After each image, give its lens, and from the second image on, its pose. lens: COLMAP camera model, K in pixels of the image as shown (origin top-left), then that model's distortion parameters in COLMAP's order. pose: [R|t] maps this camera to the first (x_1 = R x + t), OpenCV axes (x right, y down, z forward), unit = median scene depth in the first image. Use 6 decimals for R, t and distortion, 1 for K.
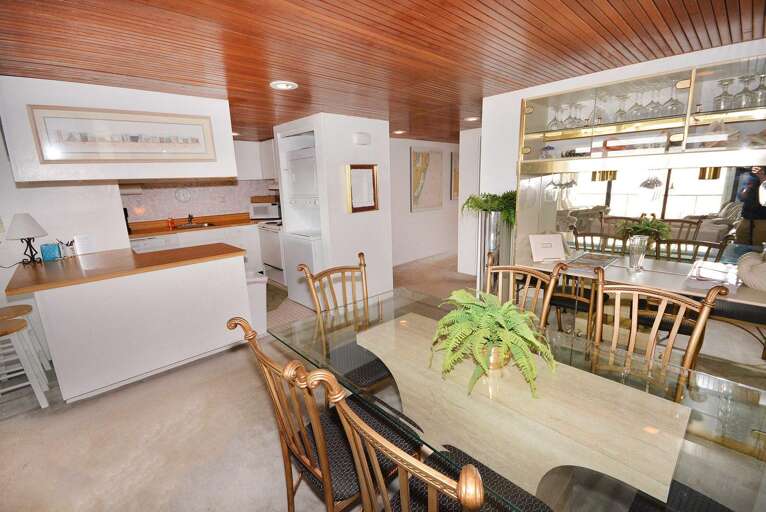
lens RADIAL K [[344.4, 0, 387.0], [0, 344.4, 253.8], [0, 0, 1]] dist [-0.003616, -0.000488]
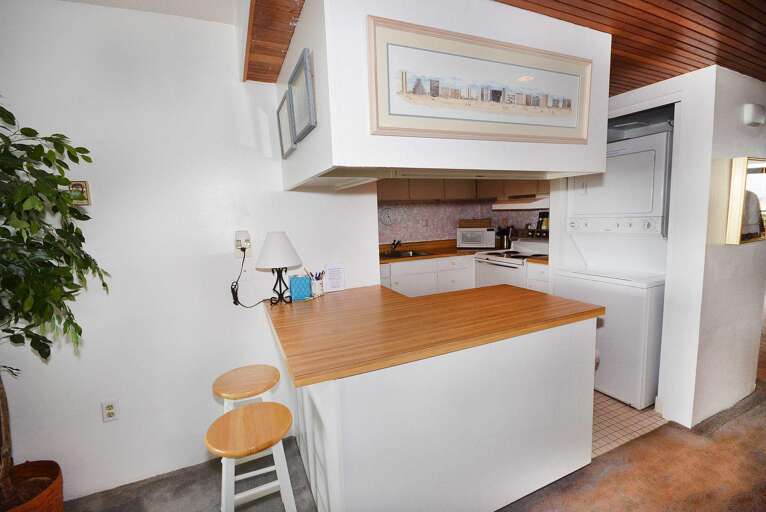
lens RADIAL K [[344.4, 0, 387.0], [0, 344.4, 253.8], [0, 0, 1]] dist [-0.003616, -0.000488]
pose [[0.943038, 0.031738, -0.331167, -0.589883], [-0.059722, 0.995419, -0.074666, -0.034590], [0.327280, 0.090191, 0.940613, 0.388383]]
